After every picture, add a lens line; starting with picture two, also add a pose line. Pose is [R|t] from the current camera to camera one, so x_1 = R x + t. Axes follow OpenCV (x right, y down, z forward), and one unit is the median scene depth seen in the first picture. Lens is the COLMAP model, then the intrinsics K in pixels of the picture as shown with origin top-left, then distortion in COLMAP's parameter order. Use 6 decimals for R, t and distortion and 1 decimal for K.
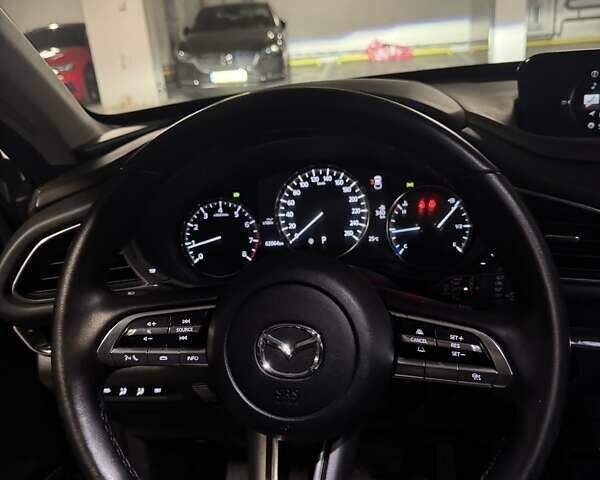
lens RADIAL K [[566.5, 0, 307.8], [0, 566.5, 243.6], [0, 0, 1]] dist [0.157903, -0.339741]
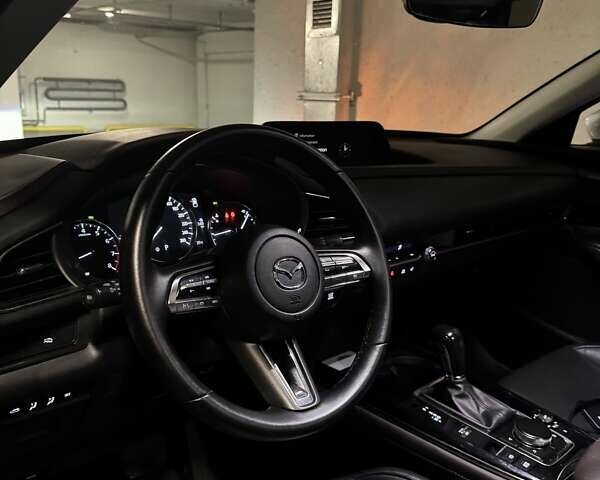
lens RADIAL K [[566.5, 0, 307.8], [0, 566.5, 243.6], [0, 0, 1]] dist [0.157903, -0.339741]
pose [[0.644312, -0.082121, 0.760340, -0.765861], [0.192677, 0.979578, -0.057474, 0.124194], [-0.740093, 0.183532, 0.646977, -0.091237]]
